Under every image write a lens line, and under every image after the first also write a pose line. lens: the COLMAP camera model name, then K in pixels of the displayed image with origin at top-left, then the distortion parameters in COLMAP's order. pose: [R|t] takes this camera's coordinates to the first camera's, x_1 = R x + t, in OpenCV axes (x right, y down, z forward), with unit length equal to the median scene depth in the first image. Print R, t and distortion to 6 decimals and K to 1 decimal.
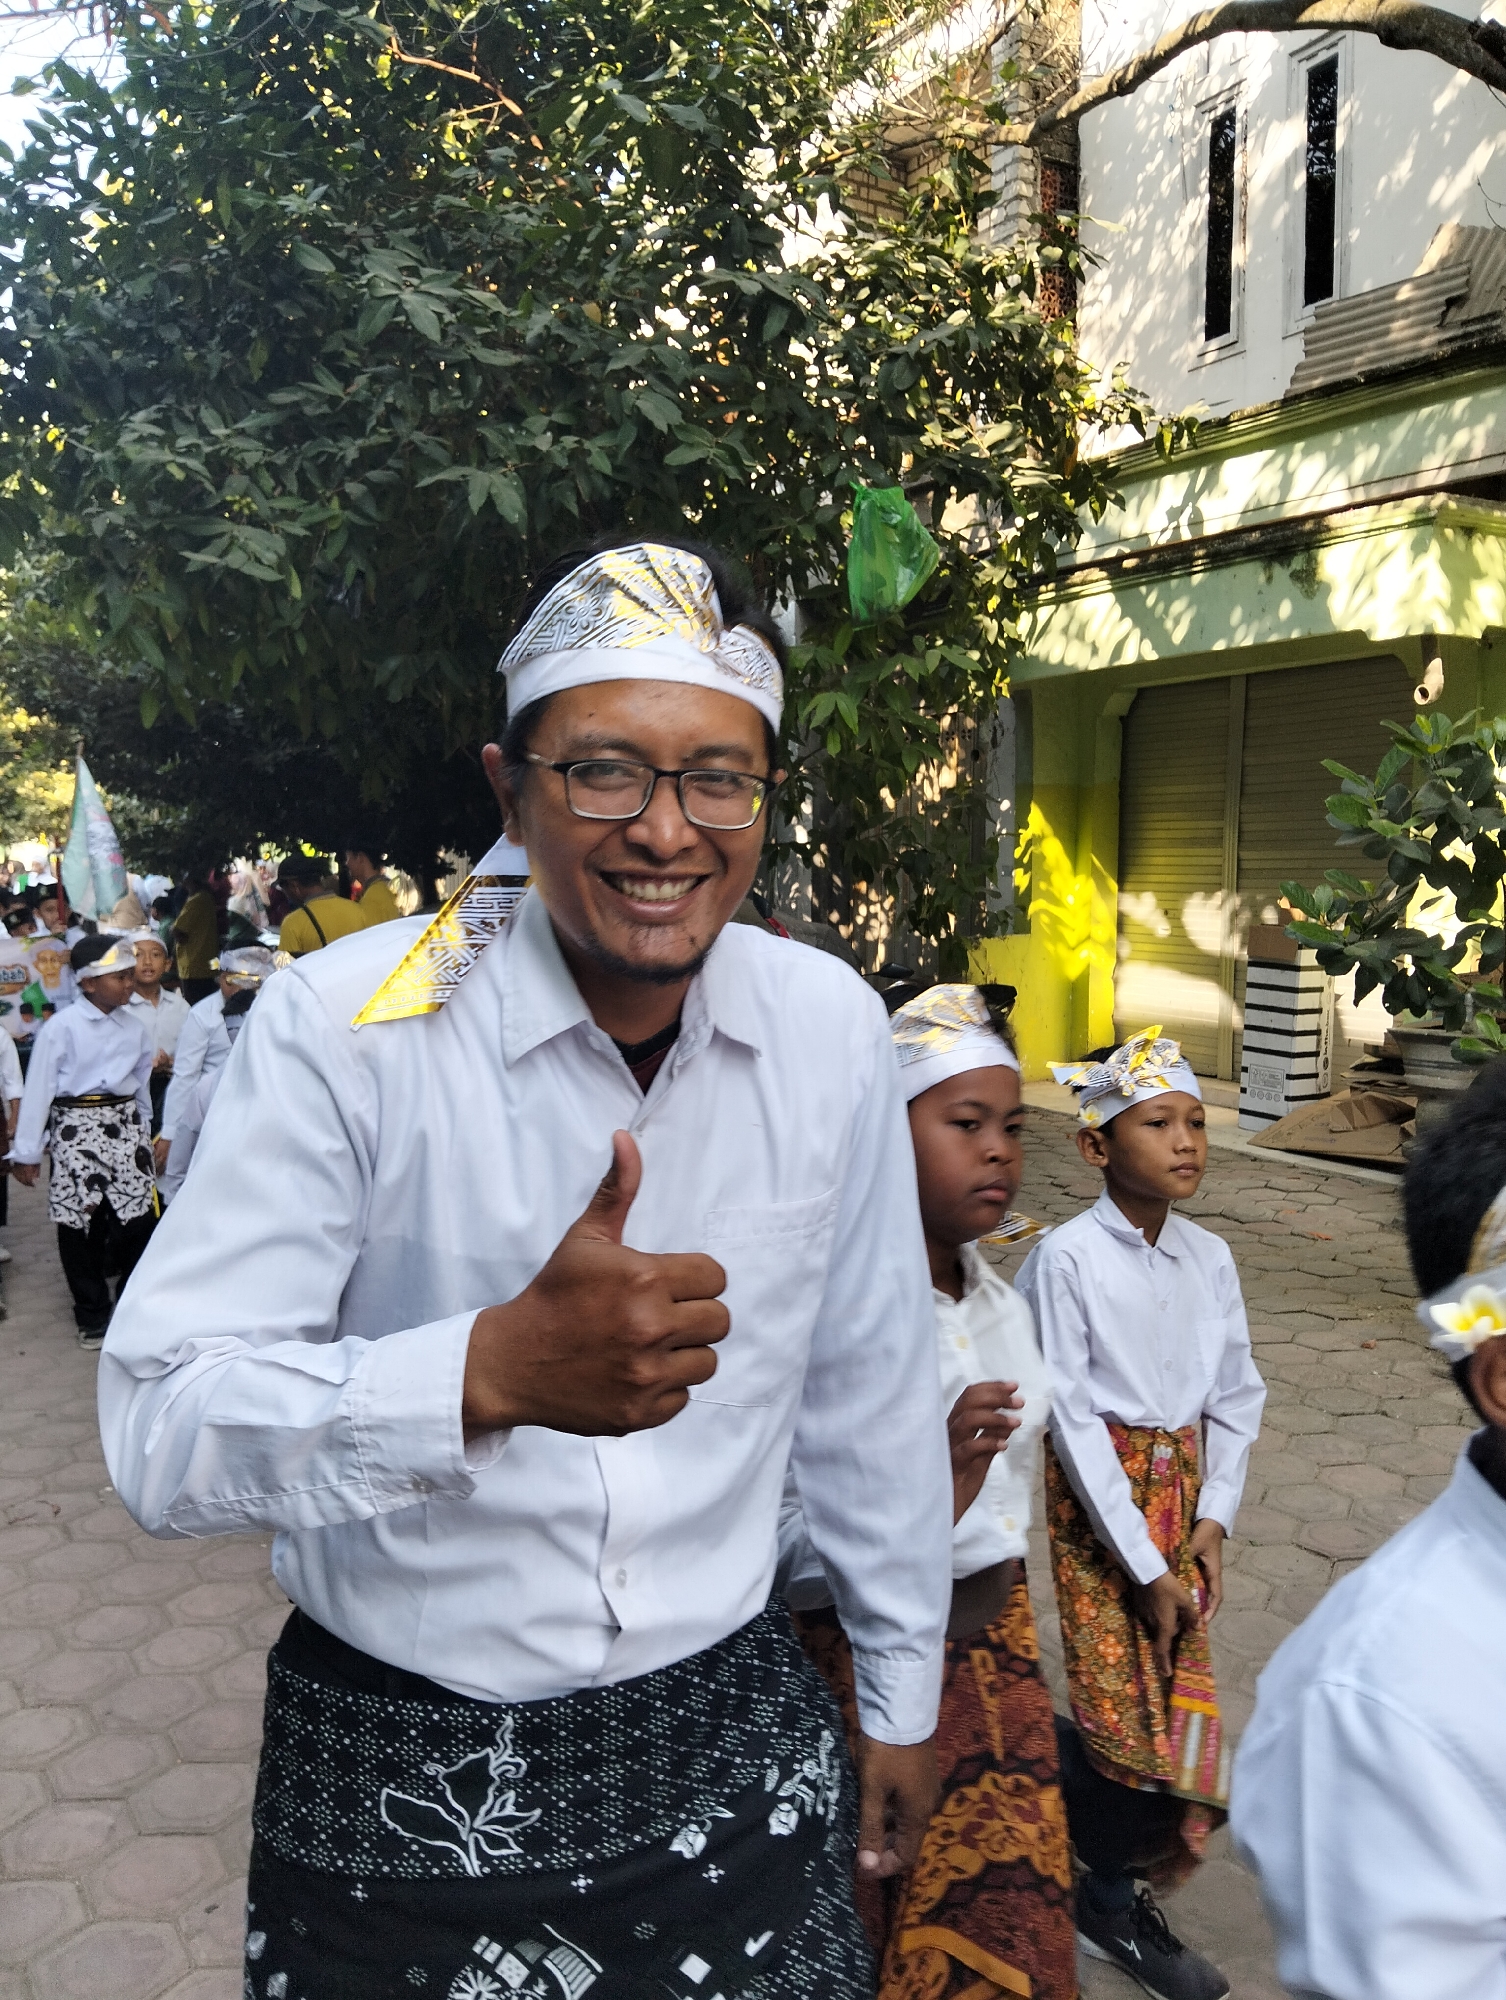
lens RADIAL K [[1547.2, 0, 756.4], [0, 1547.2, 1066.7], [0, 0, 1]] dist [0.050298, -0.121157]
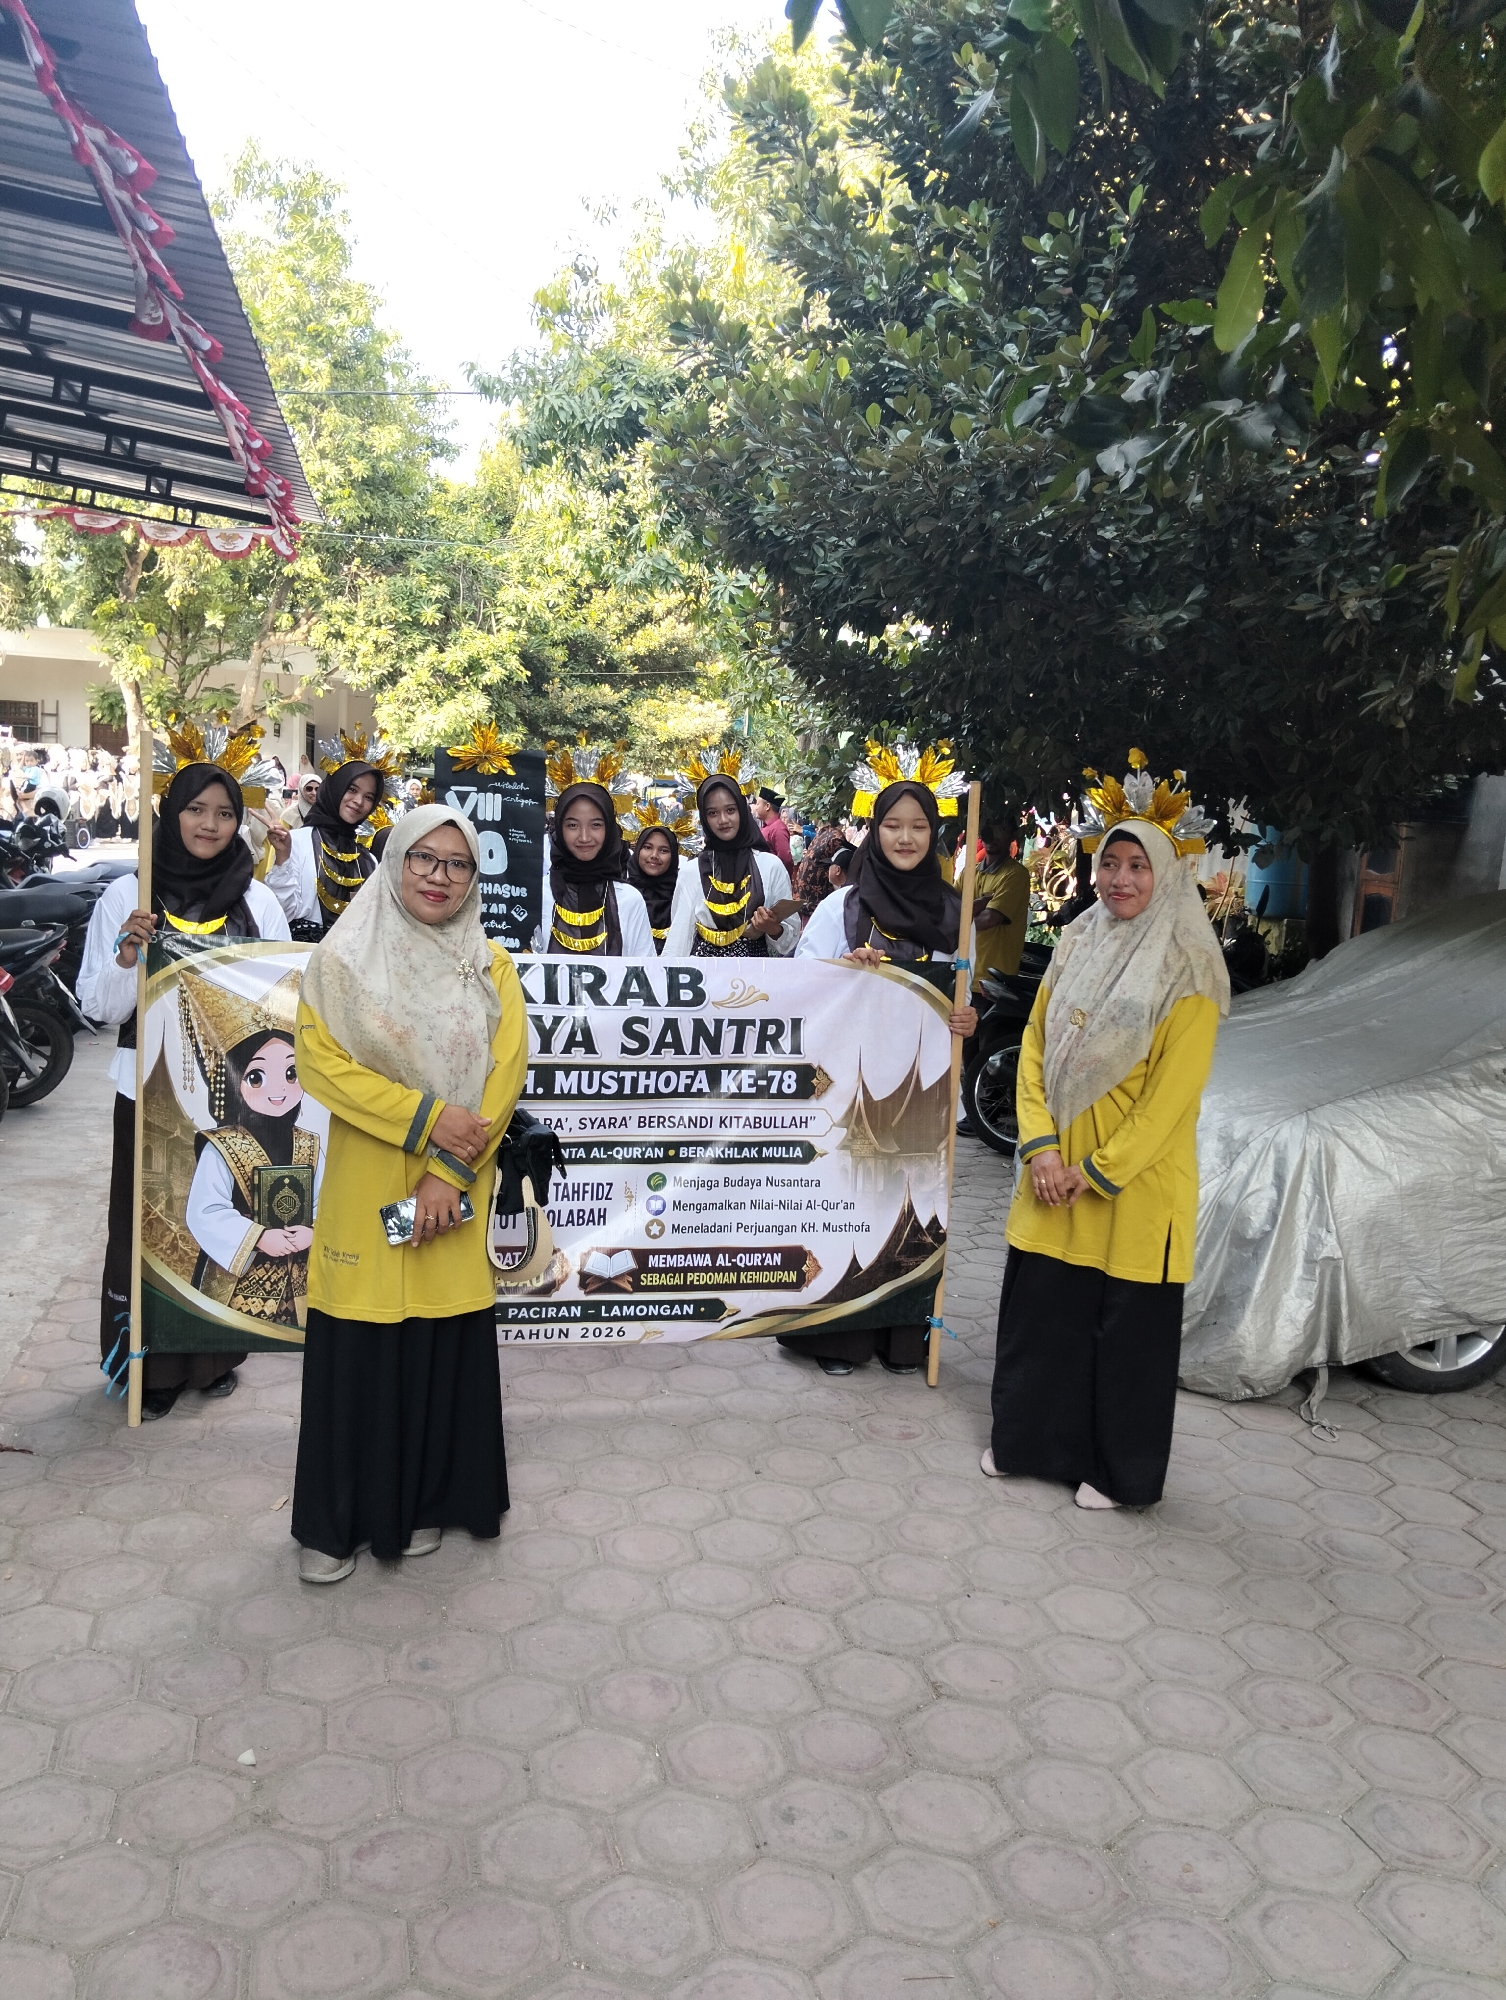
lens RADIAL K [[1552.6, 0, 748.6], [0, 1552.6, 1006.4], [0, 0, 1]] dist [0.084867, -0.222472]
pose [[0.938713, 0.095321, -0.331258, -0.411394], [-0.098697, 0.995095, 0.006655, -0.089826], [0.330268, 0.026447, 0.943517, 0.720525]]
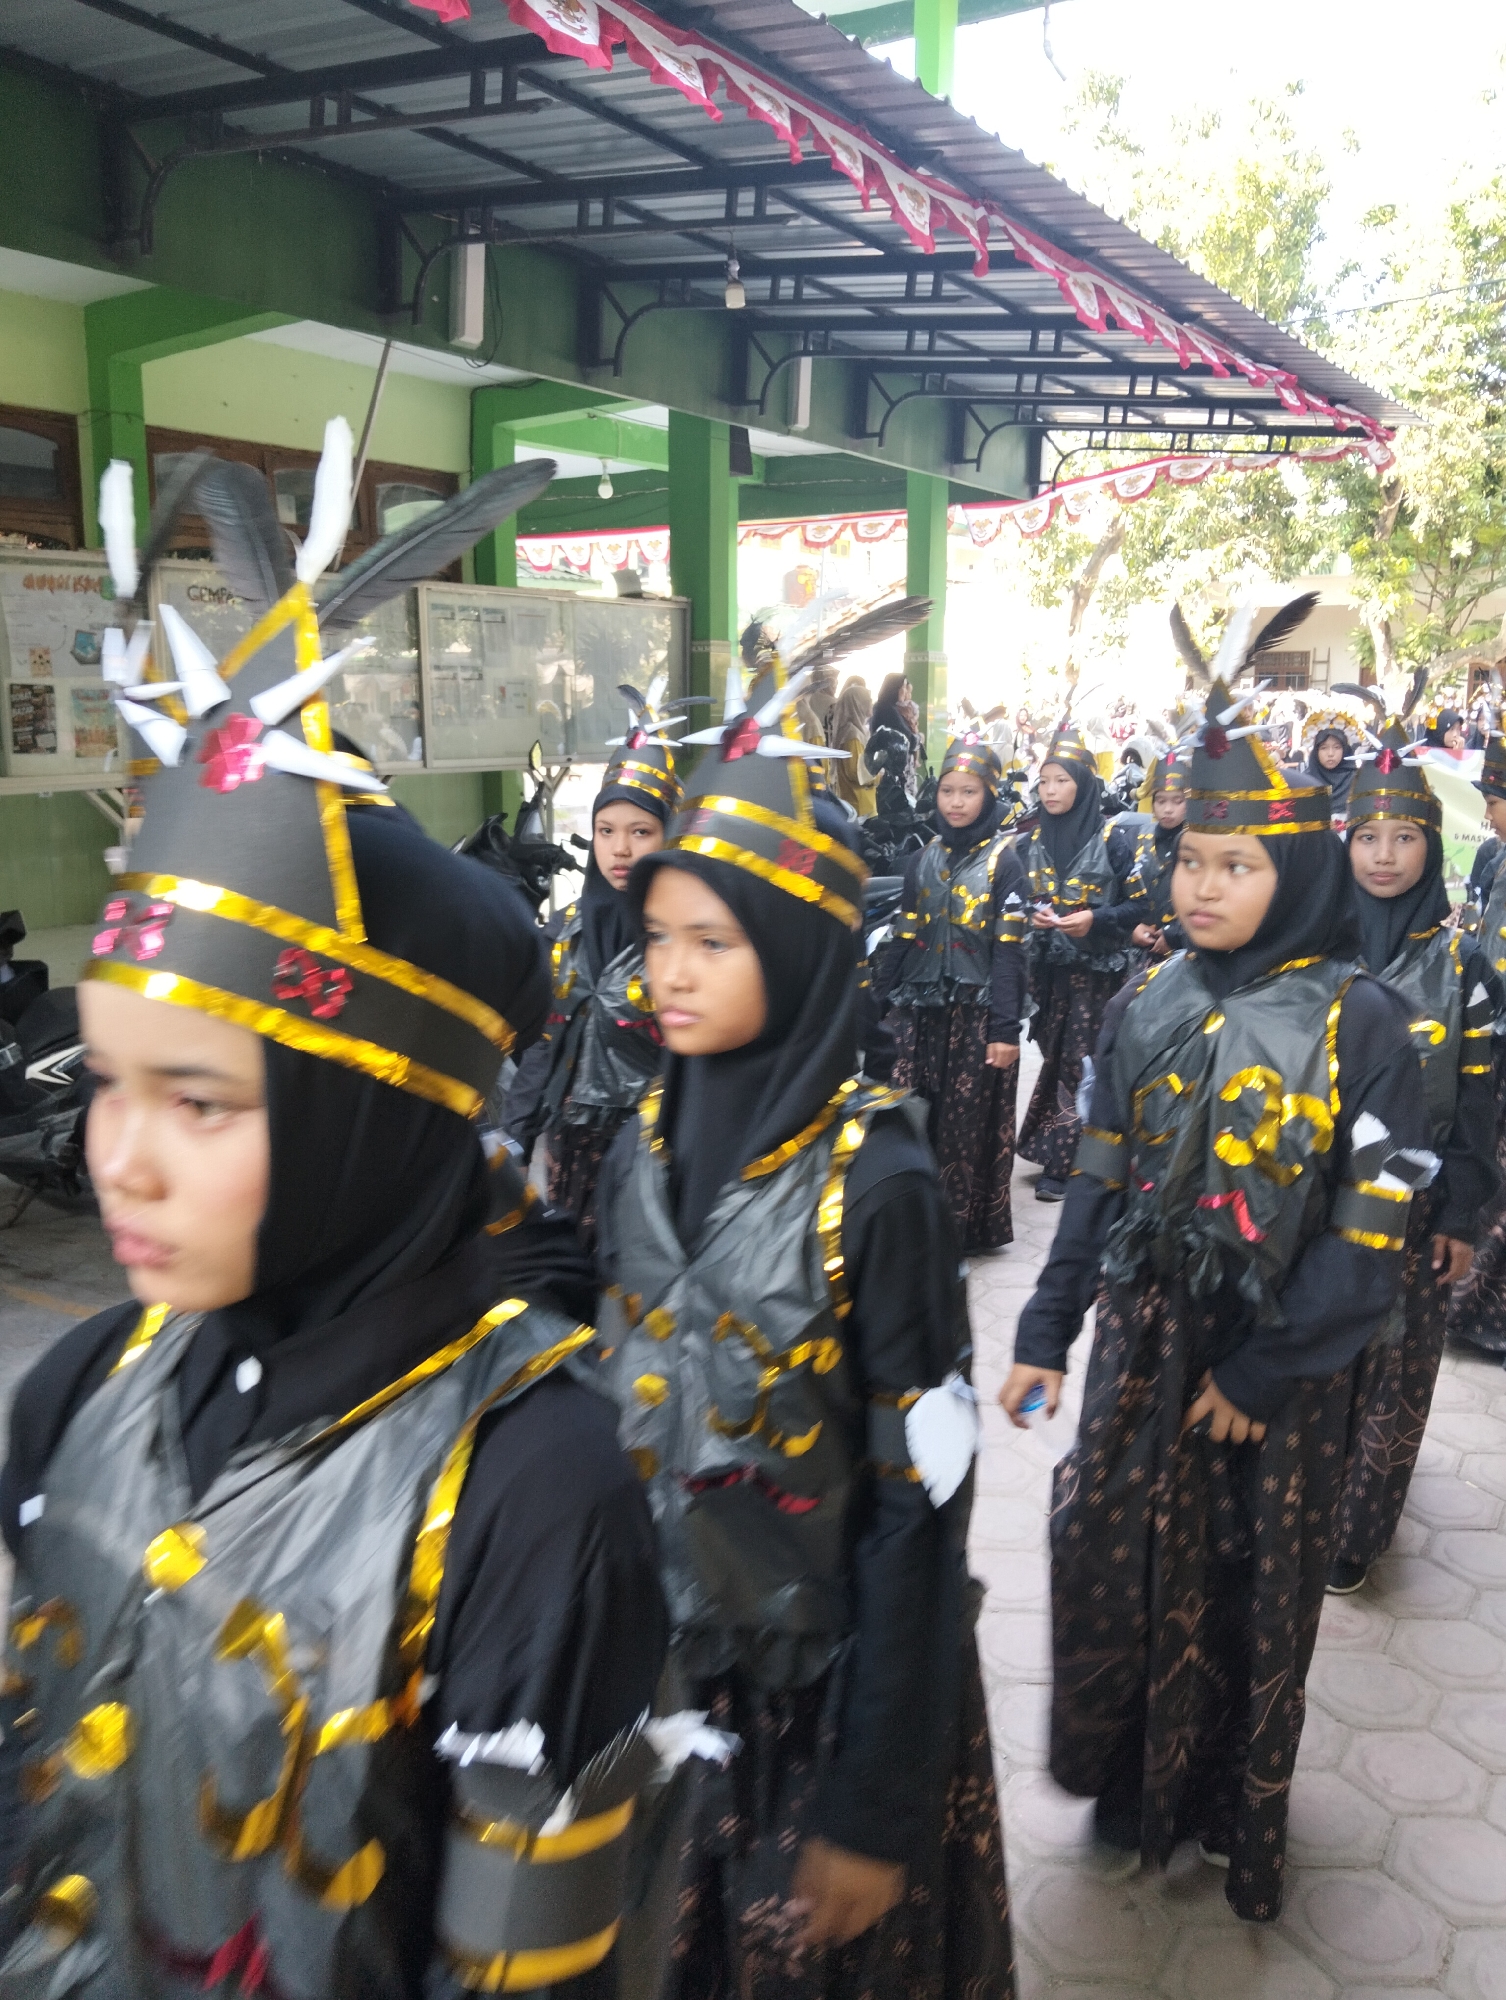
lens RADIAL K [[1575.0, 0, 743.7], [0, 1575.0, 991.9], [0, 0, 1]] dist [0.000707, -0.065879]
pose [[0.398310, 0.157381, -0.903648, -0.262726], [-0.112893, 0.986091, 0.121979, -0.130109], [0.910277, 0.053430, 0.410537, 0.991001]]
